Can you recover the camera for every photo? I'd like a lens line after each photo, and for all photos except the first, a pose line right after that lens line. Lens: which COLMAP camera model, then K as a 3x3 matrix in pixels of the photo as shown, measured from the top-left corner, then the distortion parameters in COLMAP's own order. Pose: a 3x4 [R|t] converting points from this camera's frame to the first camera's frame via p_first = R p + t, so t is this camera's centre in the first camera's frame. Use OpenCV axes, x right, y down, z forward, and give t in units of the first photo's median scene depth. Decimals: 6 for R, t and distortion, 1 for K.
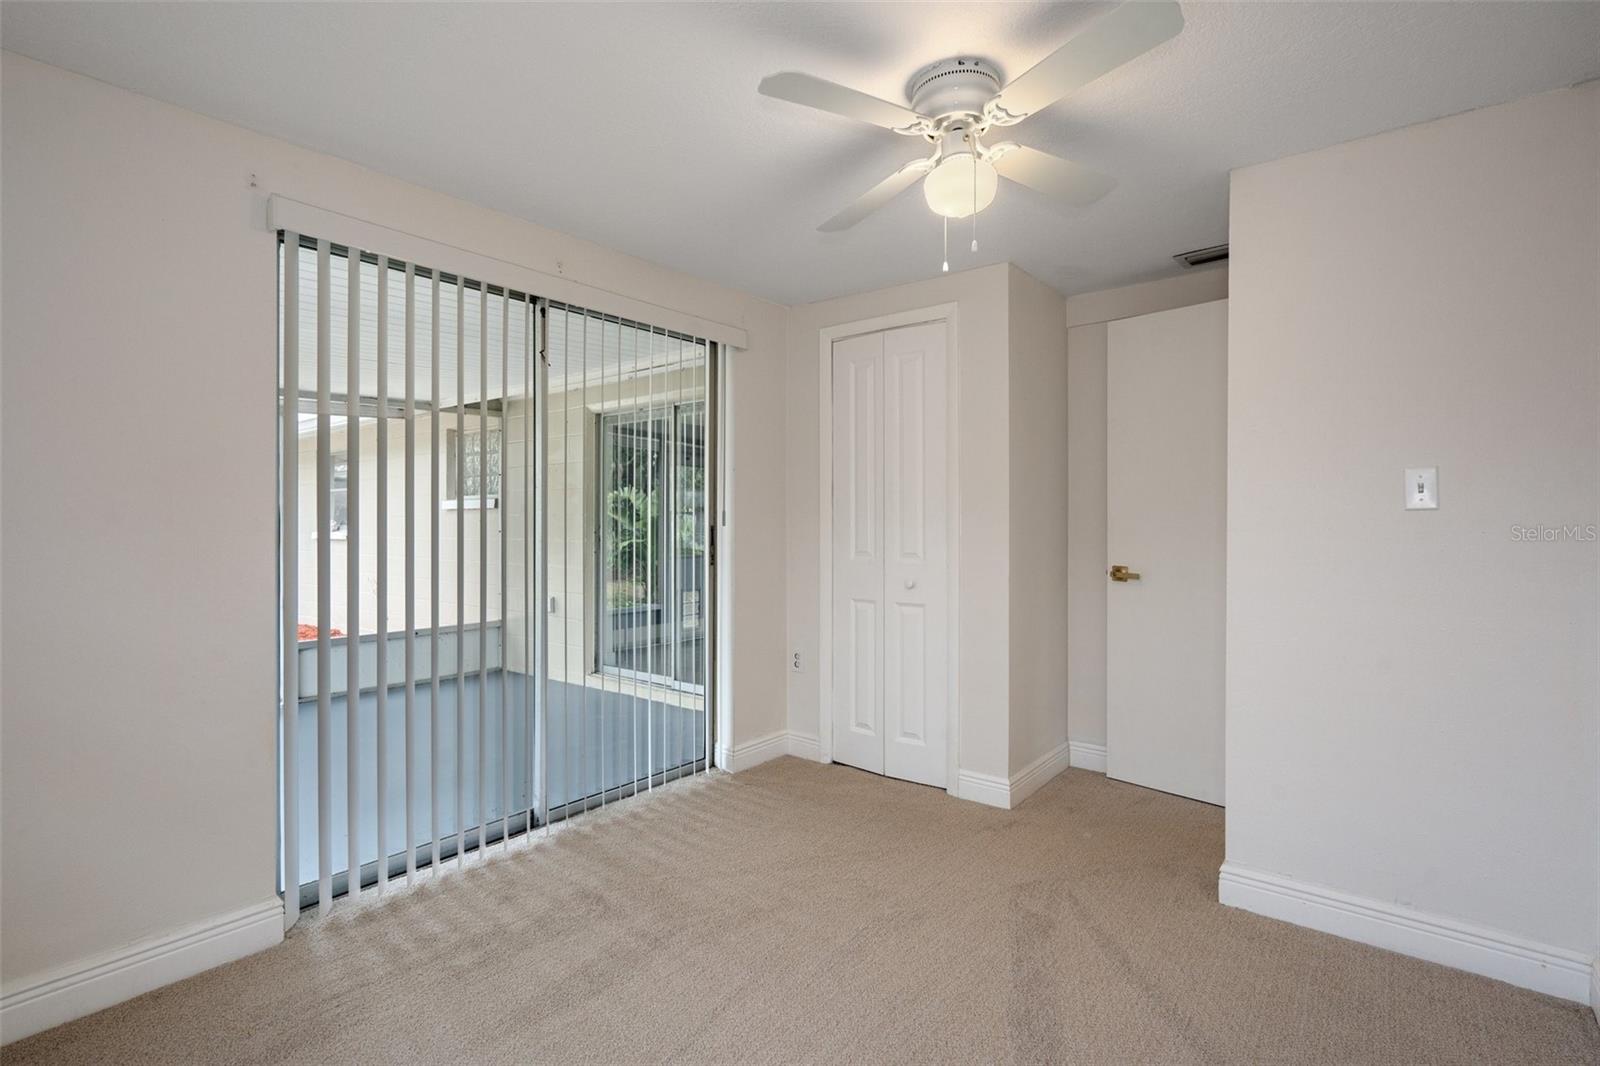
lens RADIAL K [[755.5, 0, 793.7], [0, 755.5, 526.2], [0, 0, 1]] dist [-0.000479, 0.001815]
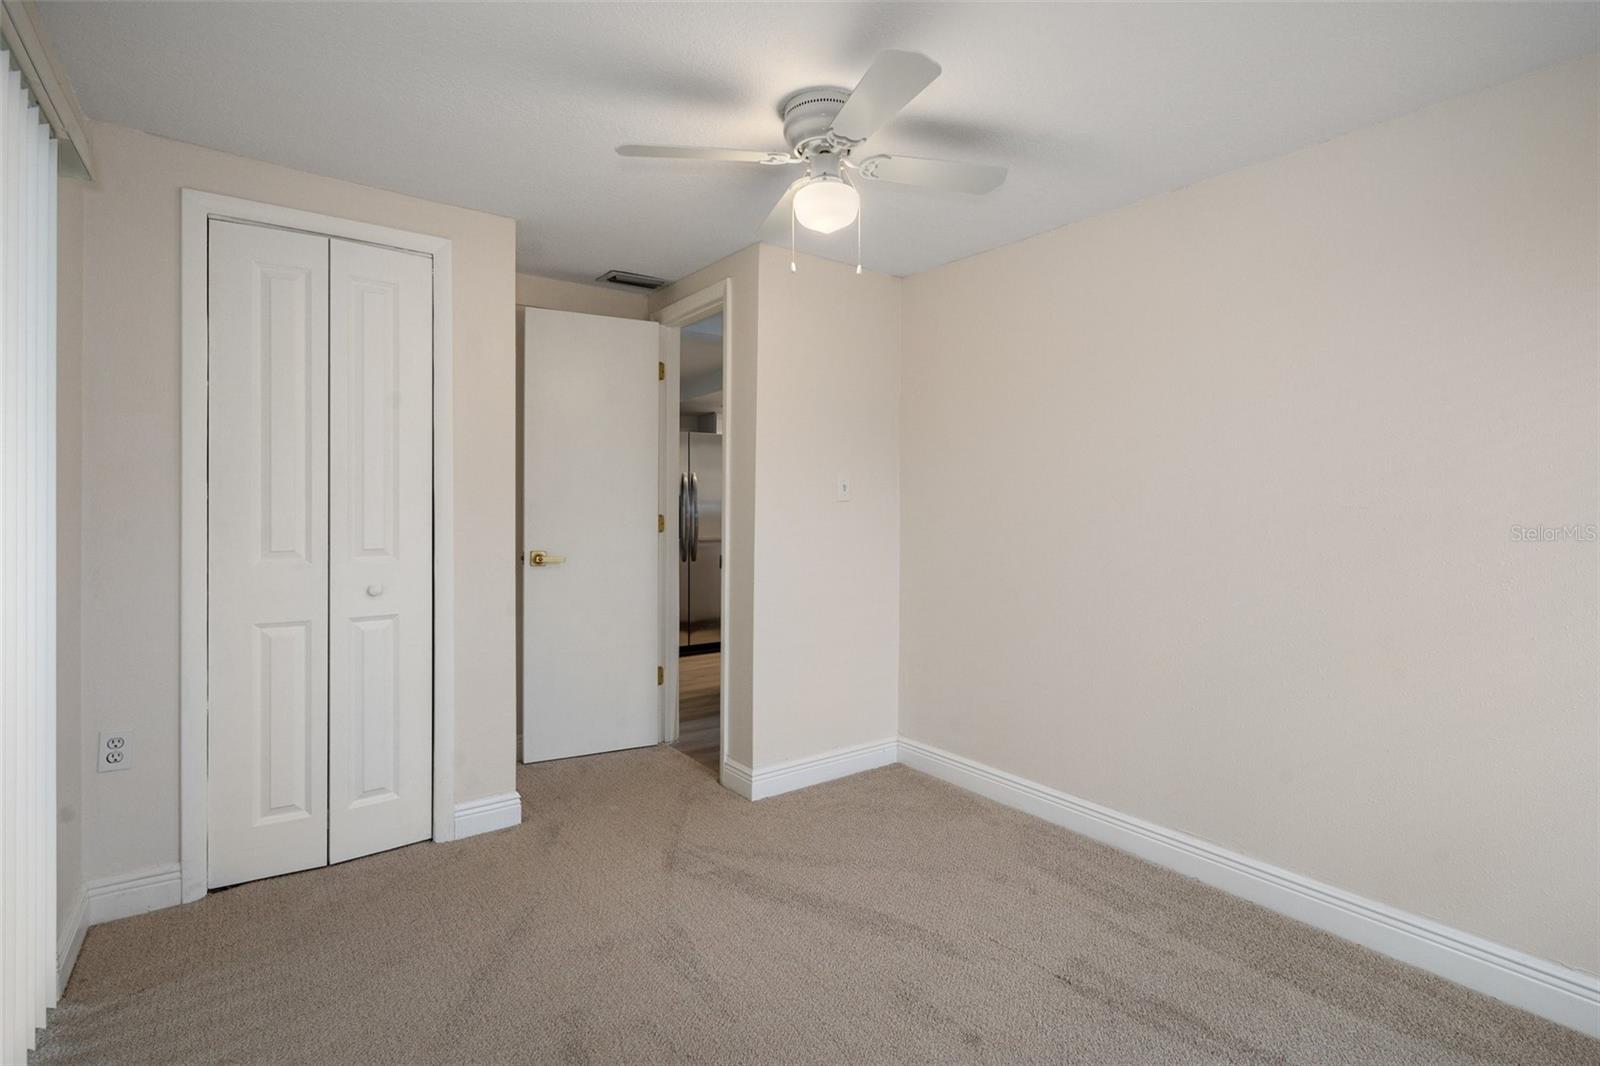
lens RADIAL K [[755.5, 0, 789.8], [0, 755.5, 509.5], [0, 0, 1]] dist [-0.000479, 0.001815]
pose [[0.271638, -0.001809, 0.962398, -0.449786], [0.002299, 0.999997, 0.001231, -0.003311], [-0.962397, 0.001879, 0.271642, 0.395538]]
